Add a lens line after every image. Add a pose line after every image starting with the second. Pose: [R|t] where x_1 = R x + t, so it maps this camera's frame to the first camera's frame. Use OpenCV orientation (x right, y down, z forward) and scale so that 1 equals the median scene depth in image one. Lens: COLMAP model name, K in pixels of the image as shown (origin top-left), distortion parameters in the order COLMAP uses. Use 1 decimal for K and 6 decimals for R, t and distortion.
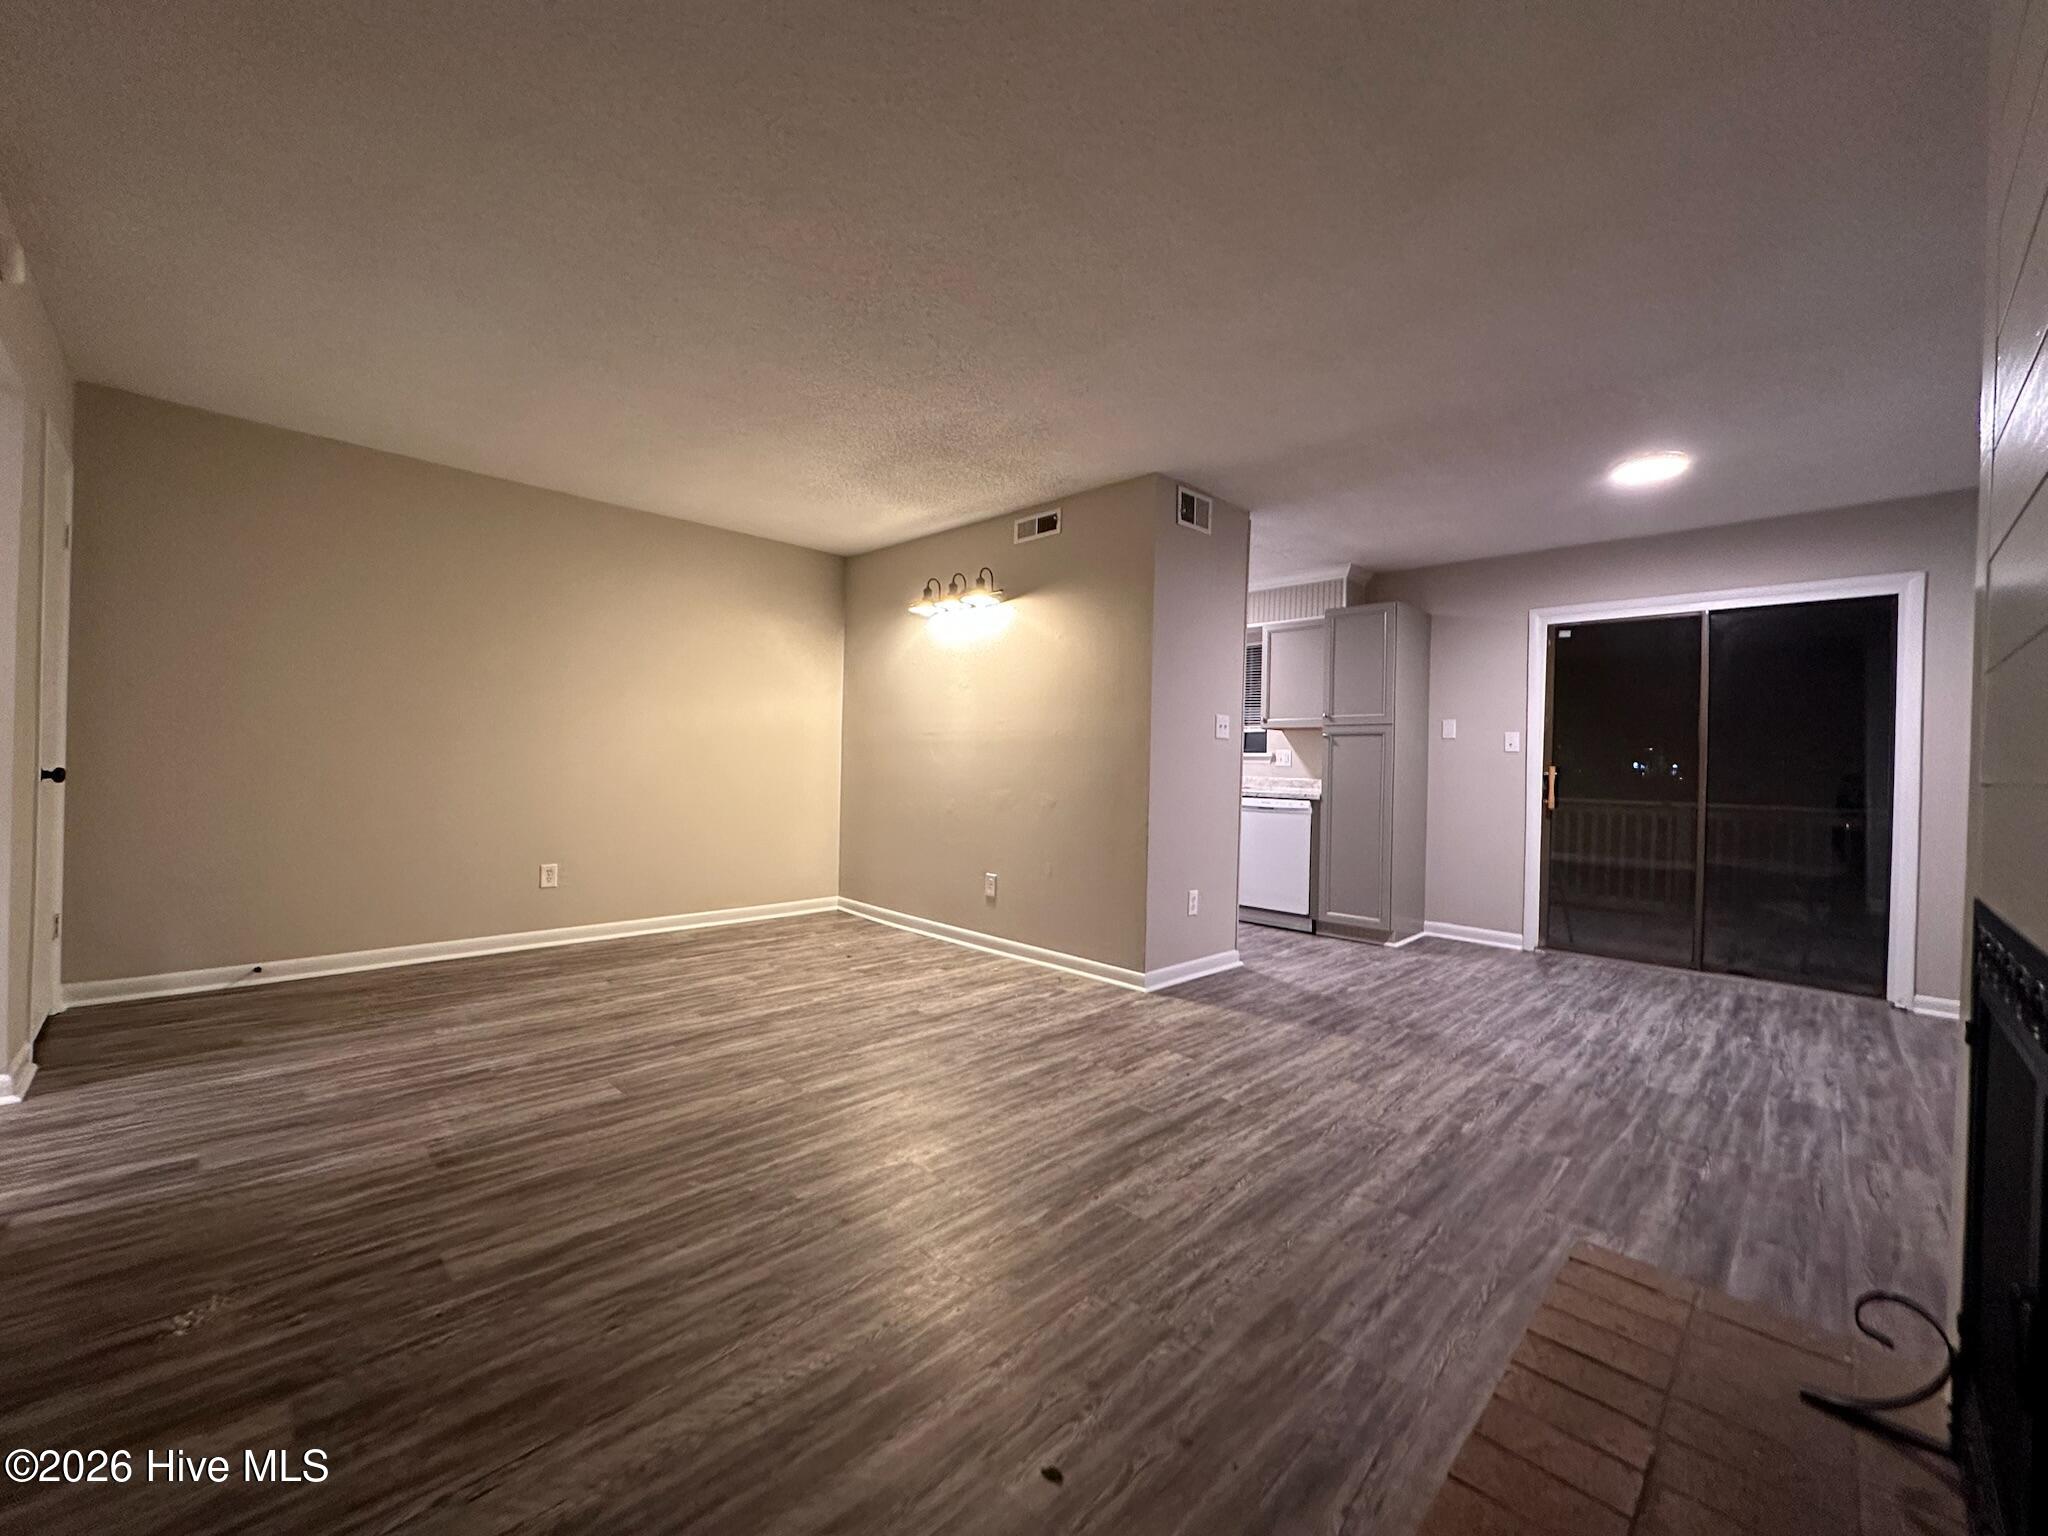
lens RADIAL K [[810.7, 0, 1024.0], [0, 810.7, 768.0], [0, 0, 1]] dist [-0.002276, 0.000305]
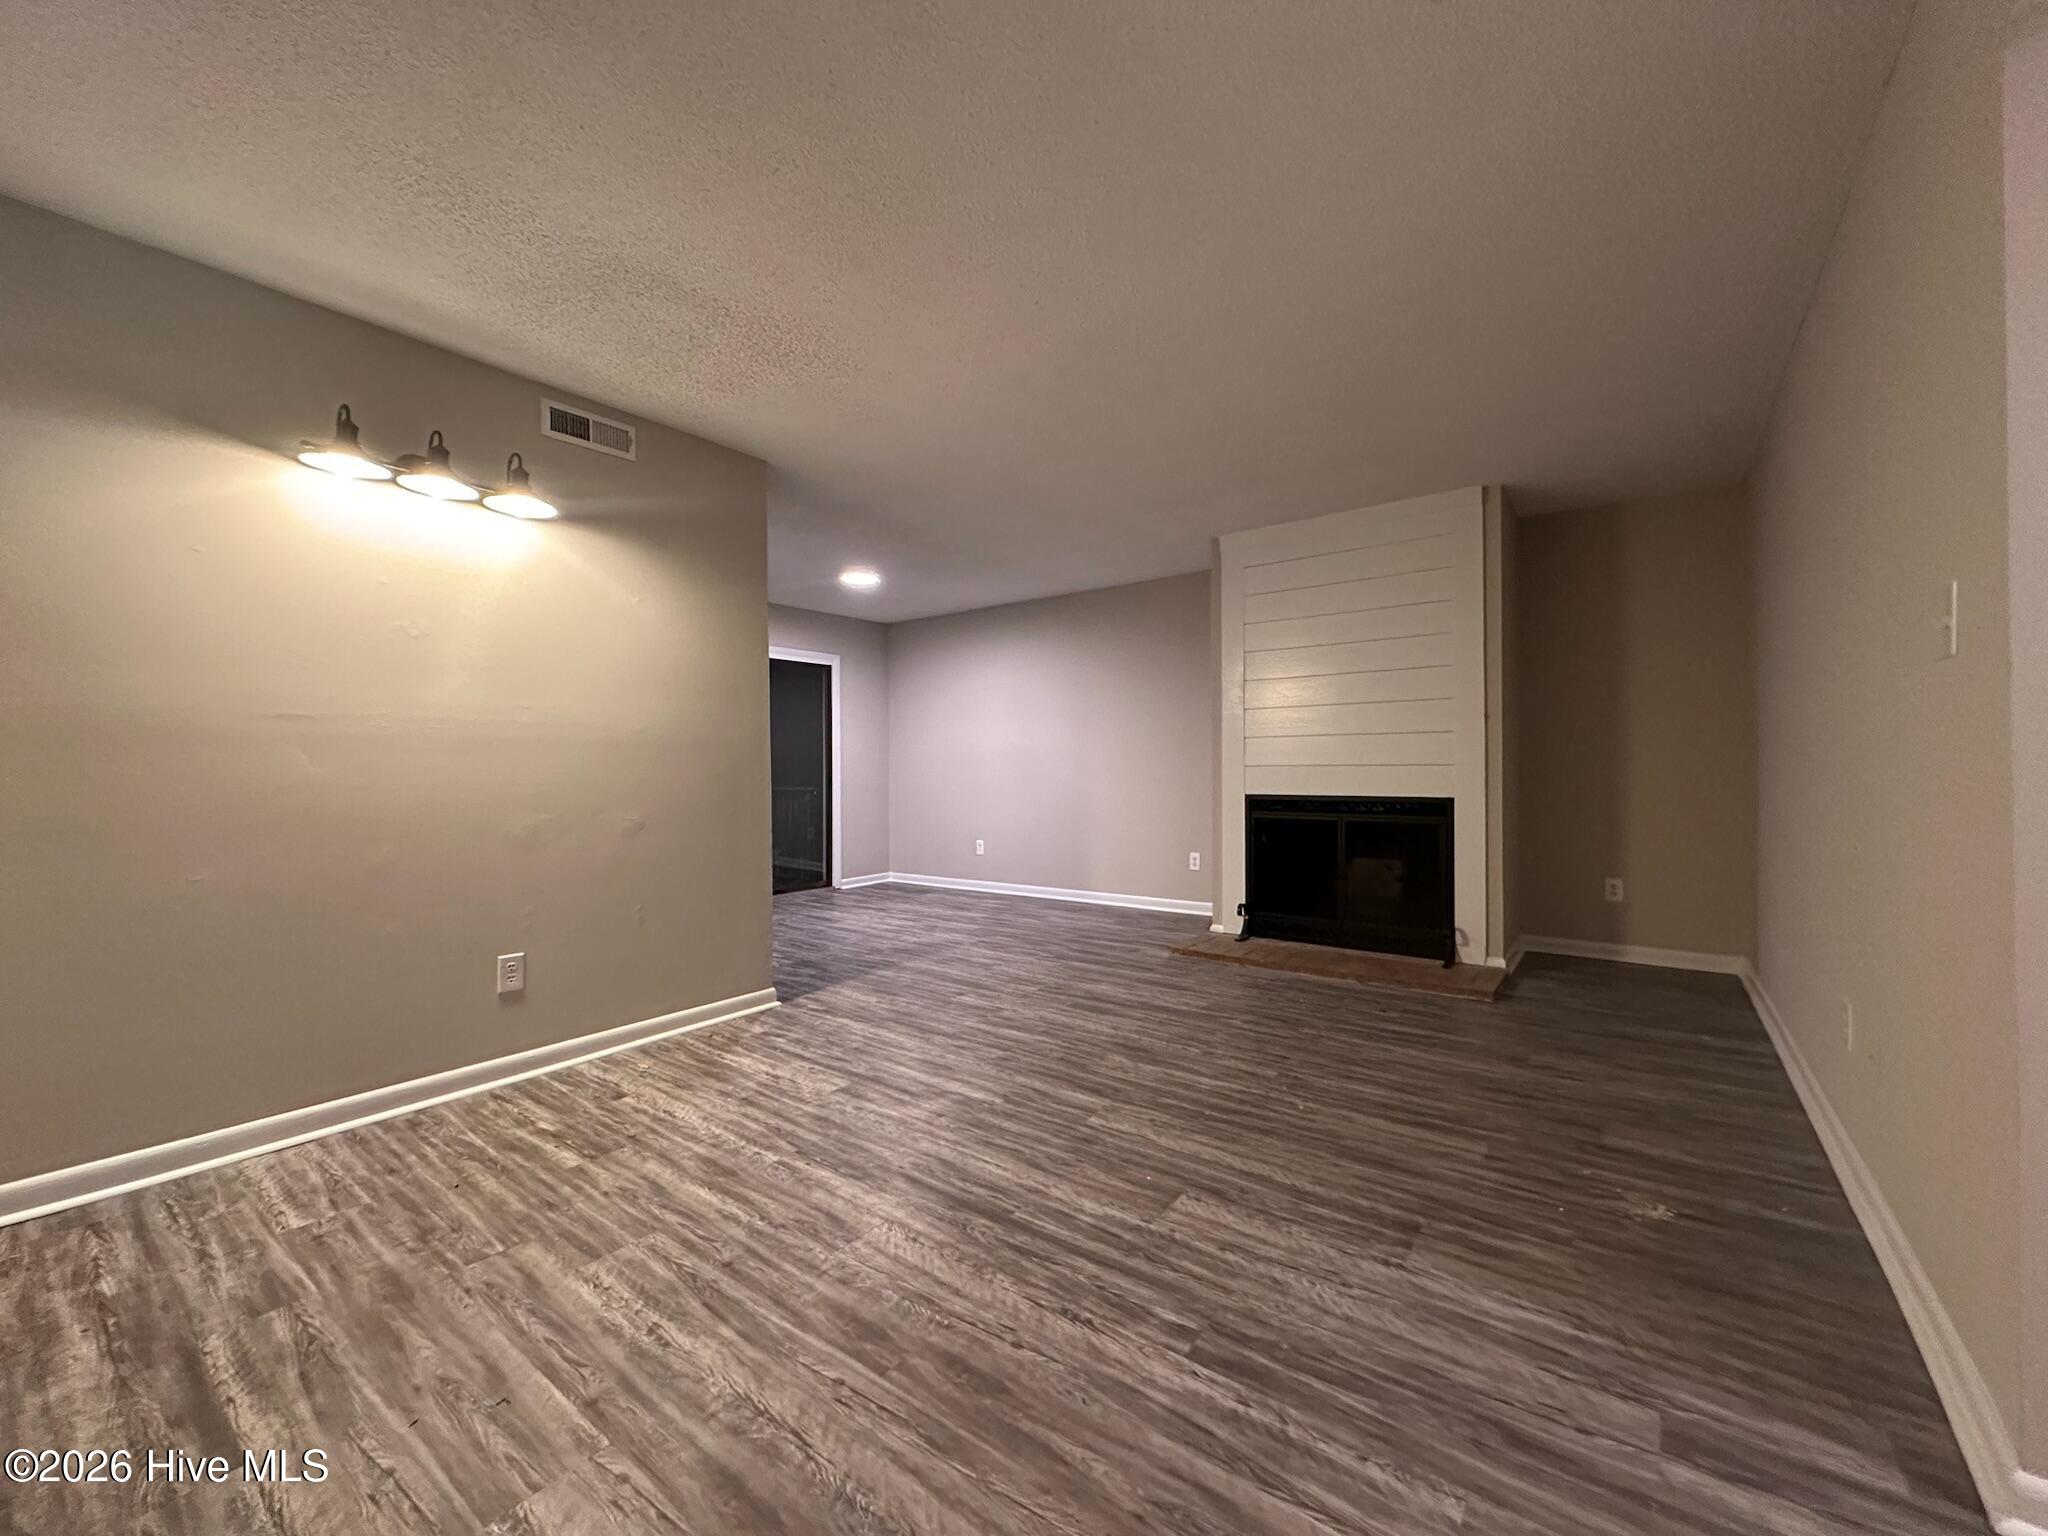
lens RADIAL K [[812.9, 0, 1024.7], [0, 812.9, 769.0], [0, 0, 1]] dist [-0.002354, 0.000075]
pose [[-0.136723, -0.024580, 0.990304, -0.977820], [0.009031, 0.999620, 0.026058, -0.029111], [-0.990568, 0.012506, -0.136449, 0.980843]]
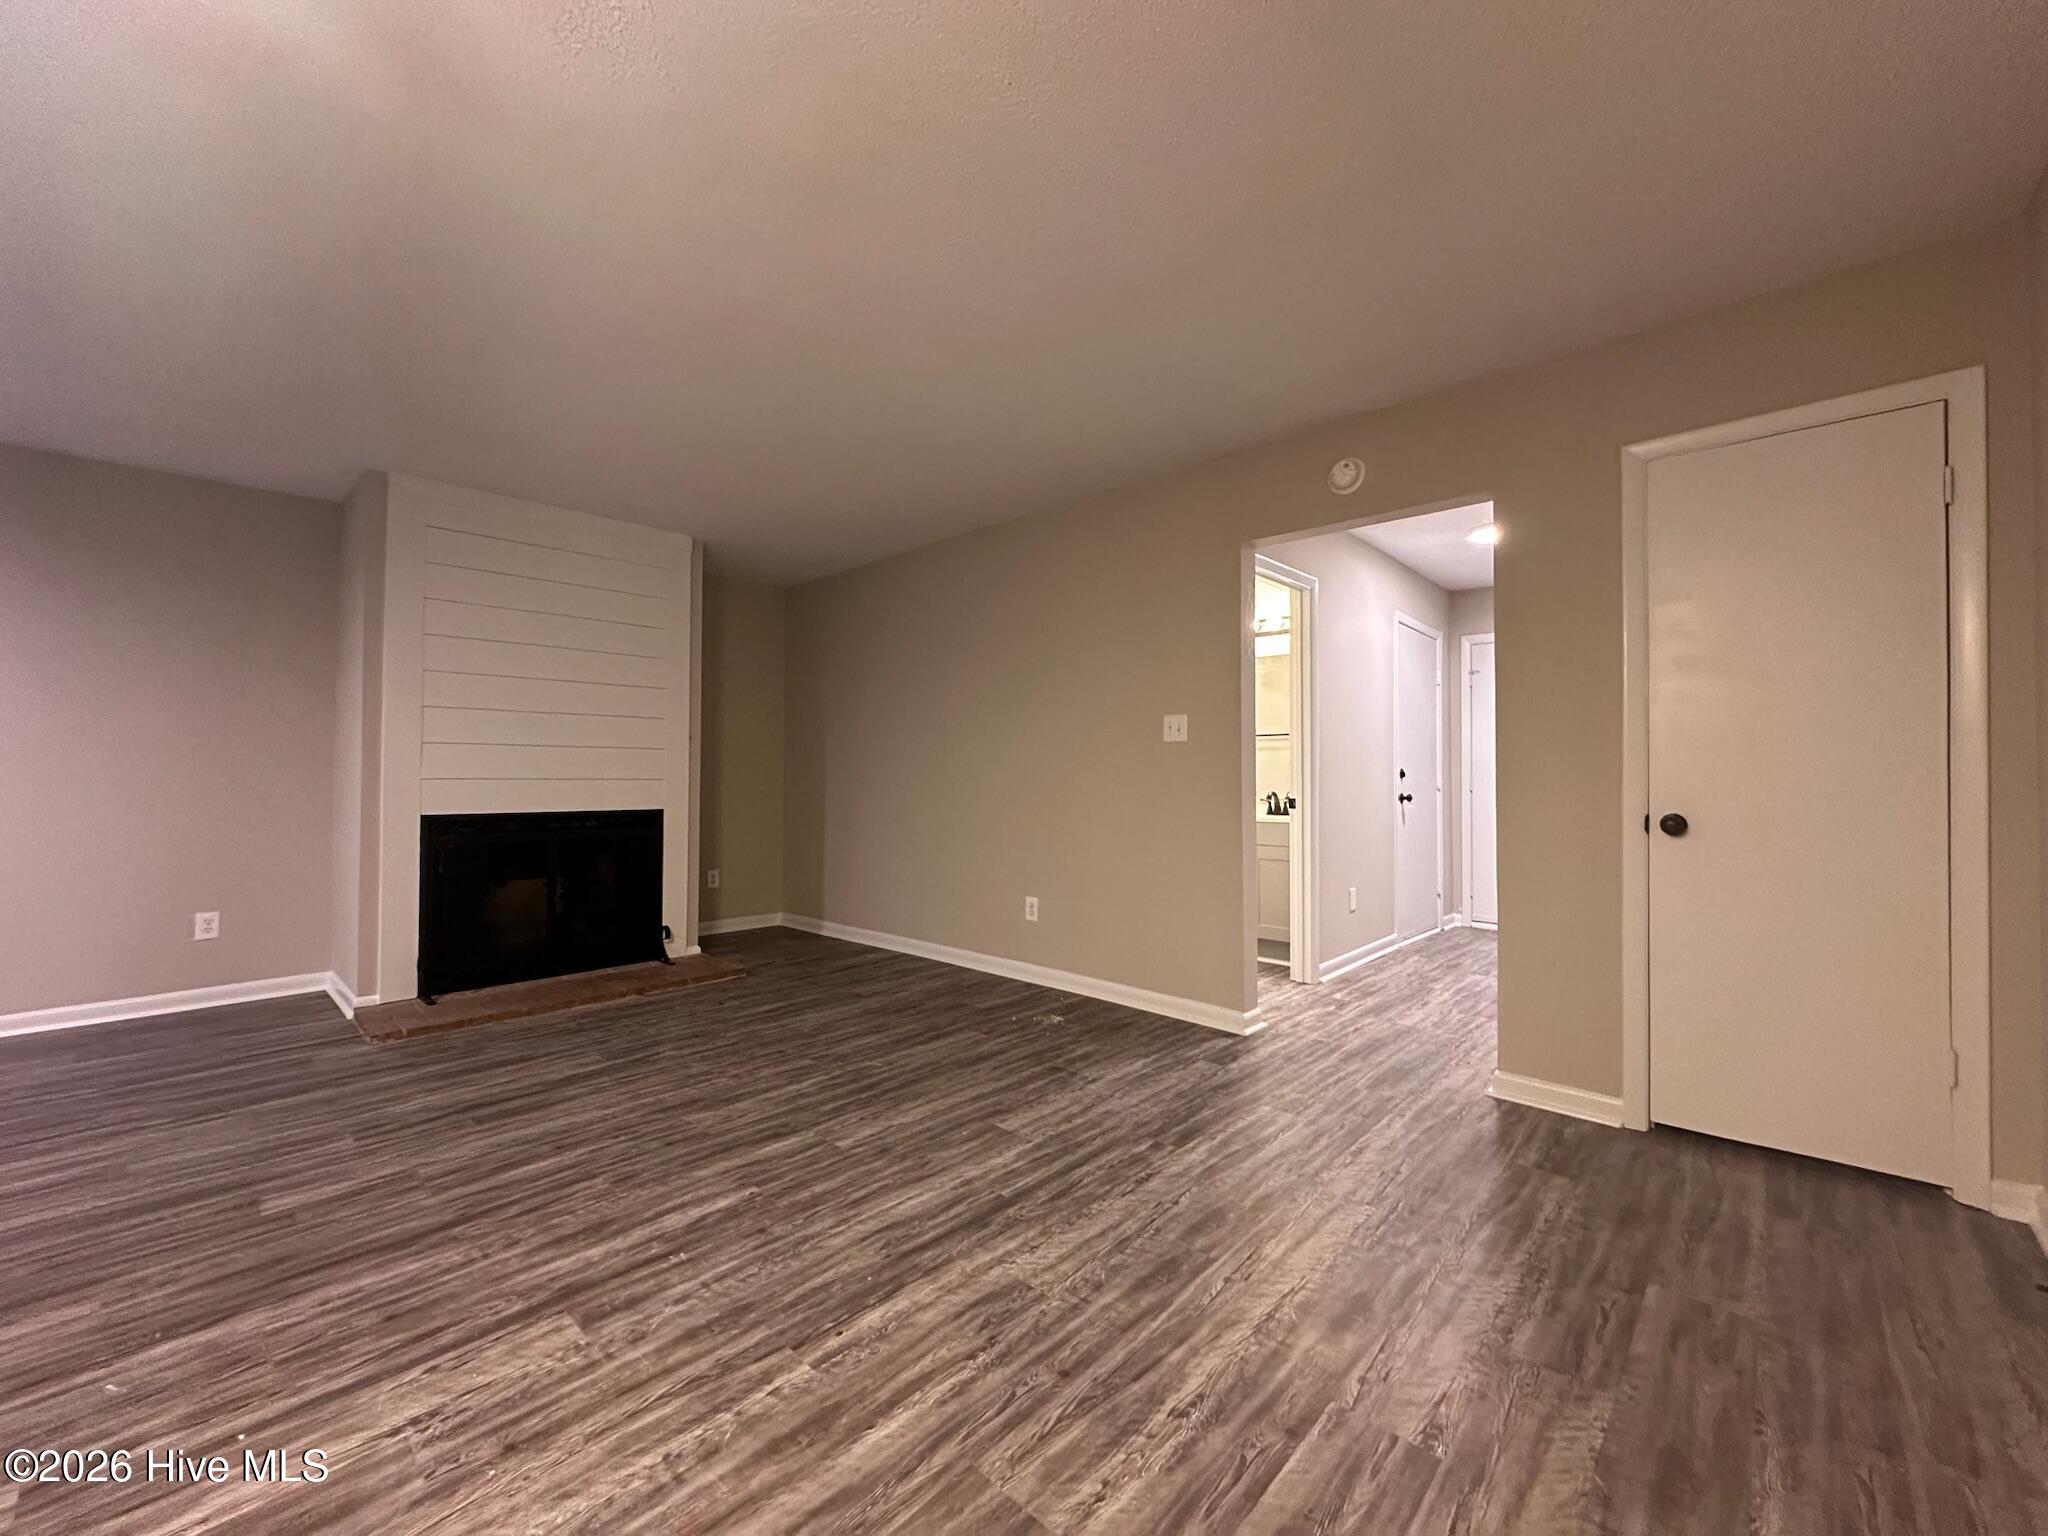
lens RADIAL K [[810.7, 0, 1024.0], [0, 810.7, 768.0], [0, 0, 1]] dist [-0.002276, 0.000305]
pose [[-0.999207, -0.026150, -0.030038, -0.381880], [-0.025956, 0.999640, -0.006831, -0.022581], [0.030206, -0.006046, -0.999525, 1.558540]]
